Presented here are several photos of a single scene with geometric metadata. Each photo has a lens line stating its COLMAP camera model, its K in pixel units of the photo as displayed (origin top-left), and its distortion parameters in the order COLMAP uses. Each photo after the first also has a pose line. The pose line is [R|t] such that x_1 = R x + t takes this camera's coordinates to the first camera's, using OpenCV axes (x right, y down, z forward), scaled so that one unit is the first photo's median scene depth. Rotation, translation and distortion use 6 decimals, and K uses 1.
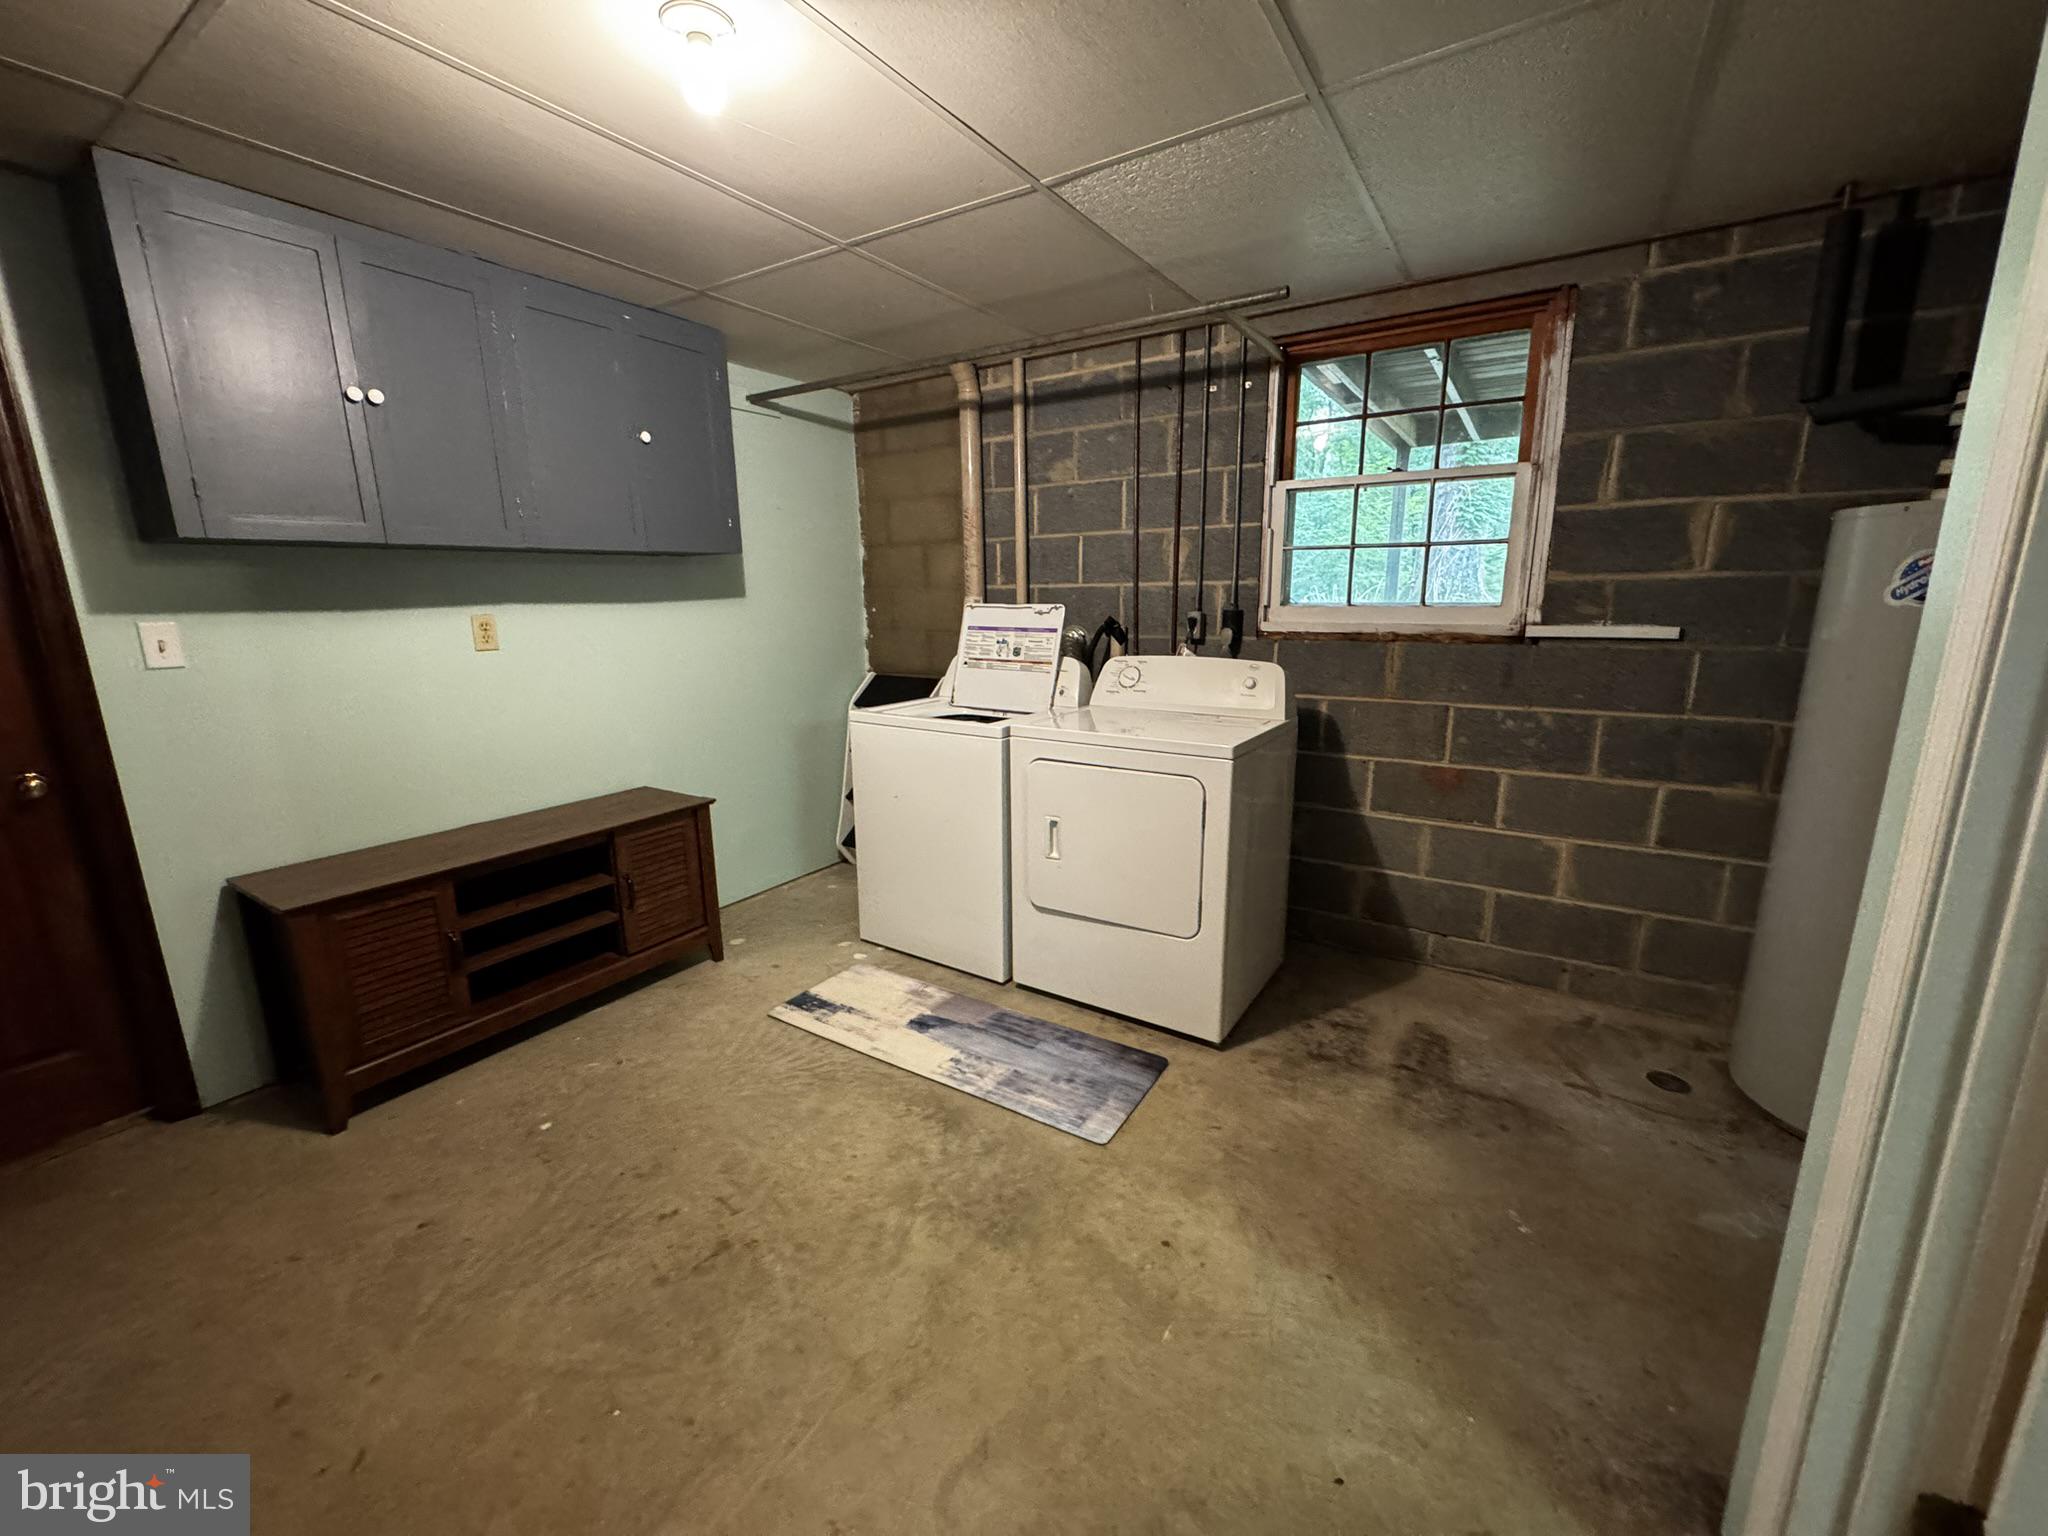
lens RADIAL K [[812.9, 0, 1023.6], [0, 812.9, 766.8], [0, 0, 1]] dist [-0.003242, 0.000430]
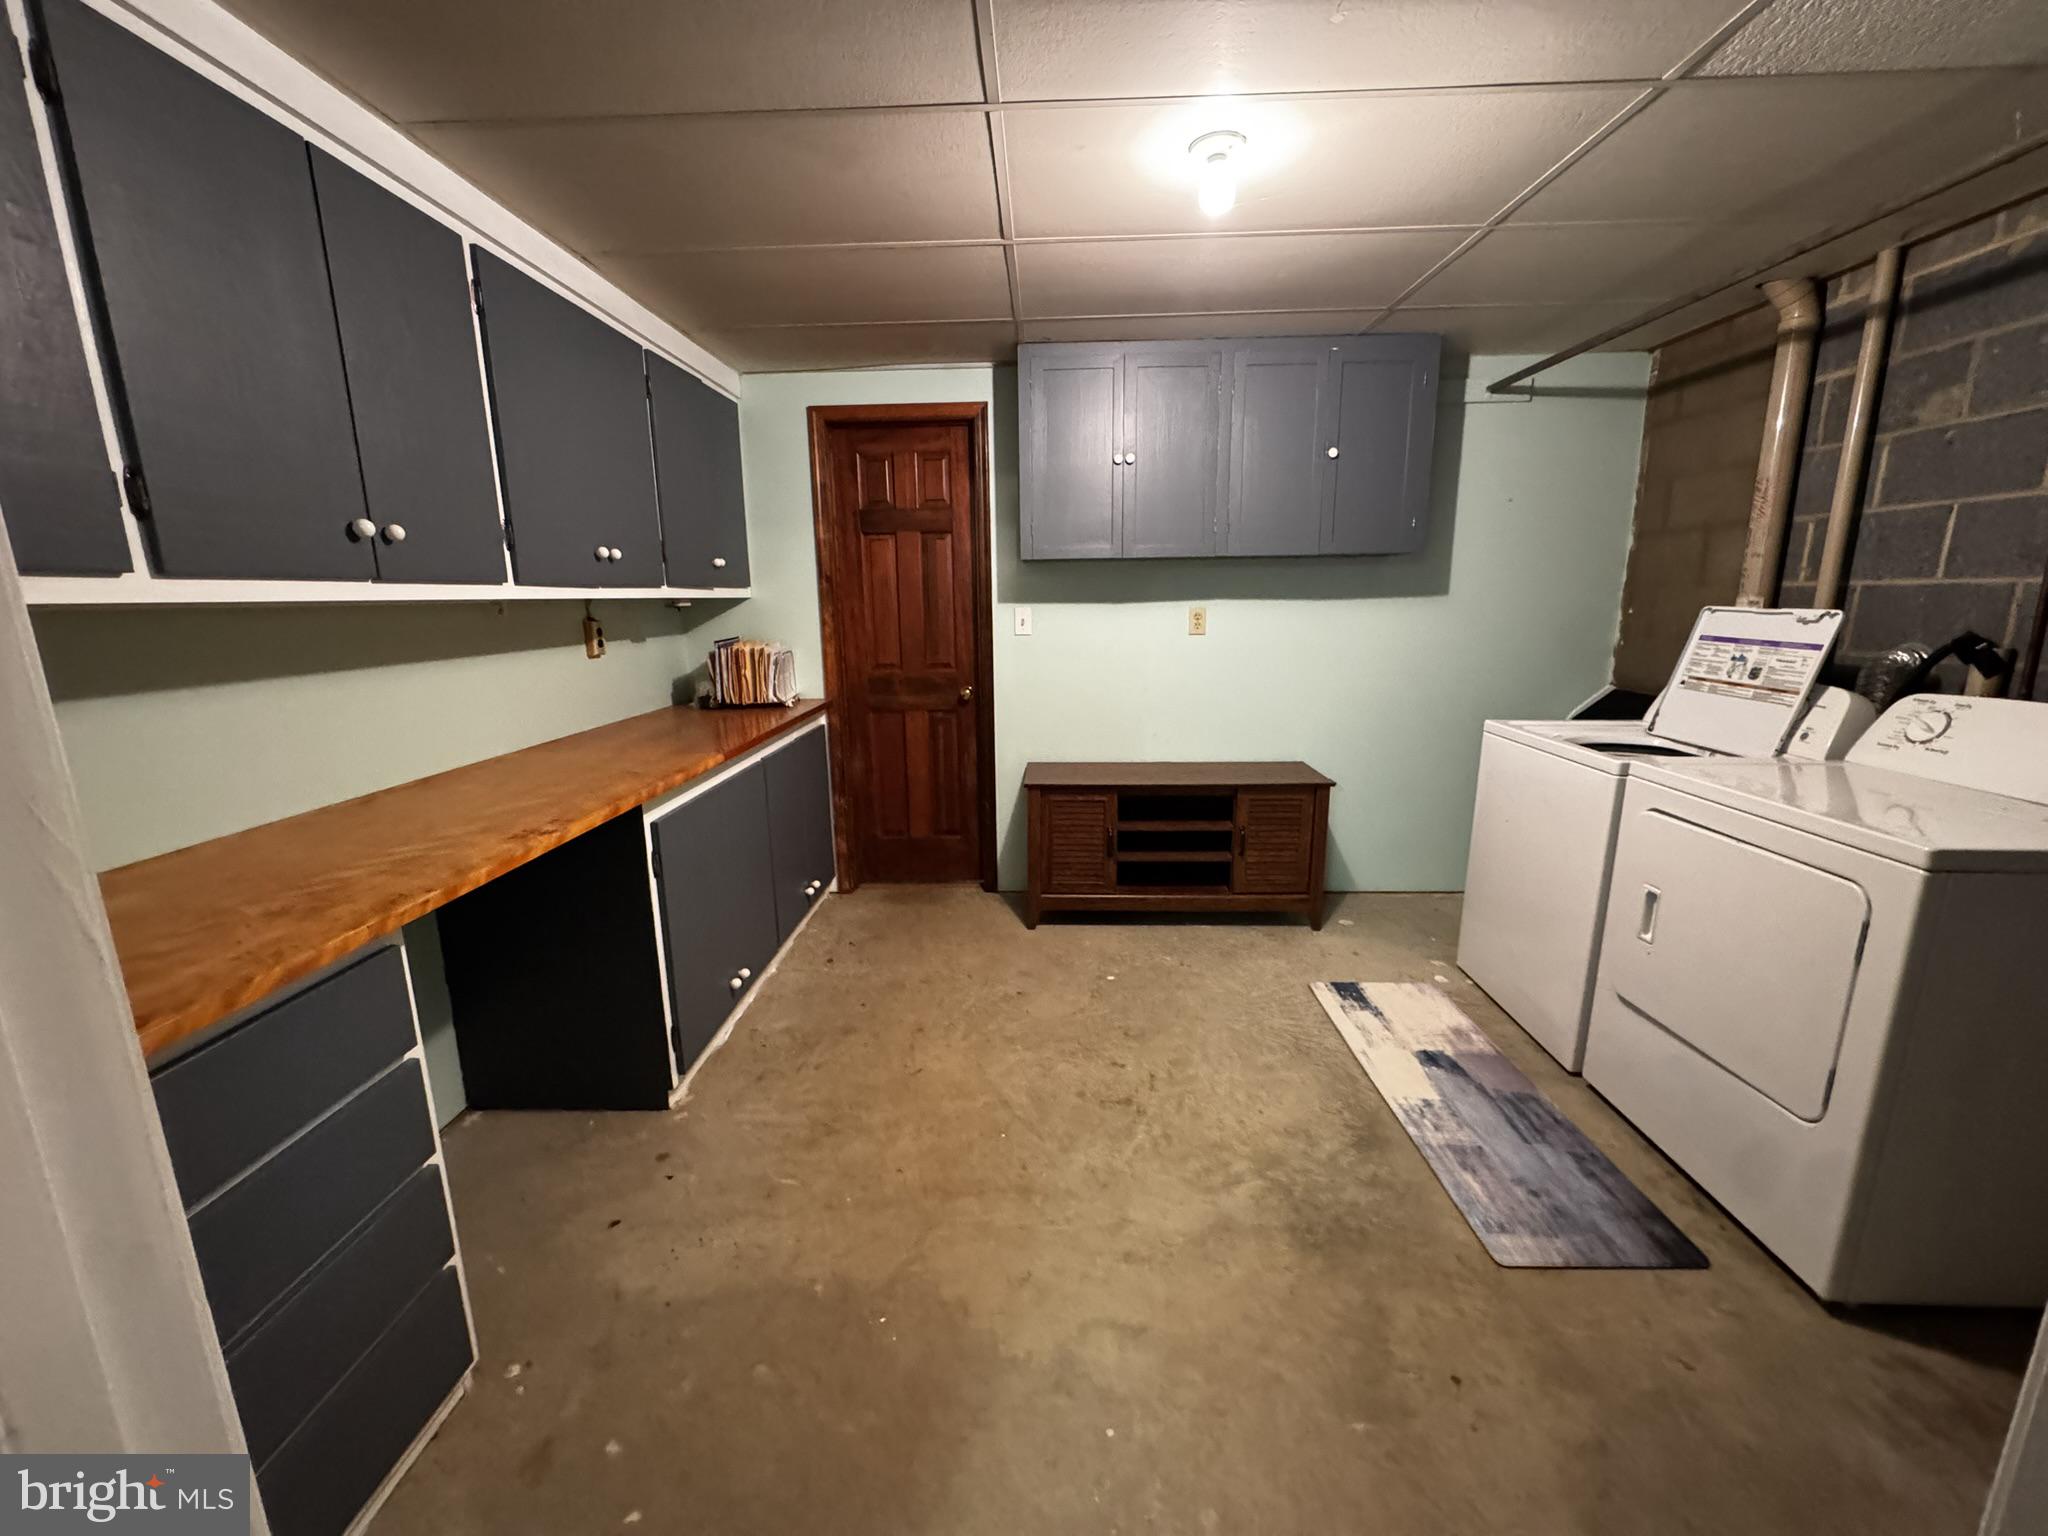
lens RADIAL K [[812.9, 0, 1017.9], [0, 812.9, 764.9], [0, 0, 1]] dist [-0.003242, 0.000430]
pose [[0.508961, 0.182995, -0.841113, 0.332682], [-0.178800, 0.978304, 0.104651, -0.022247], [0.842015, 0.097128, 0.530638, 0.075197]]
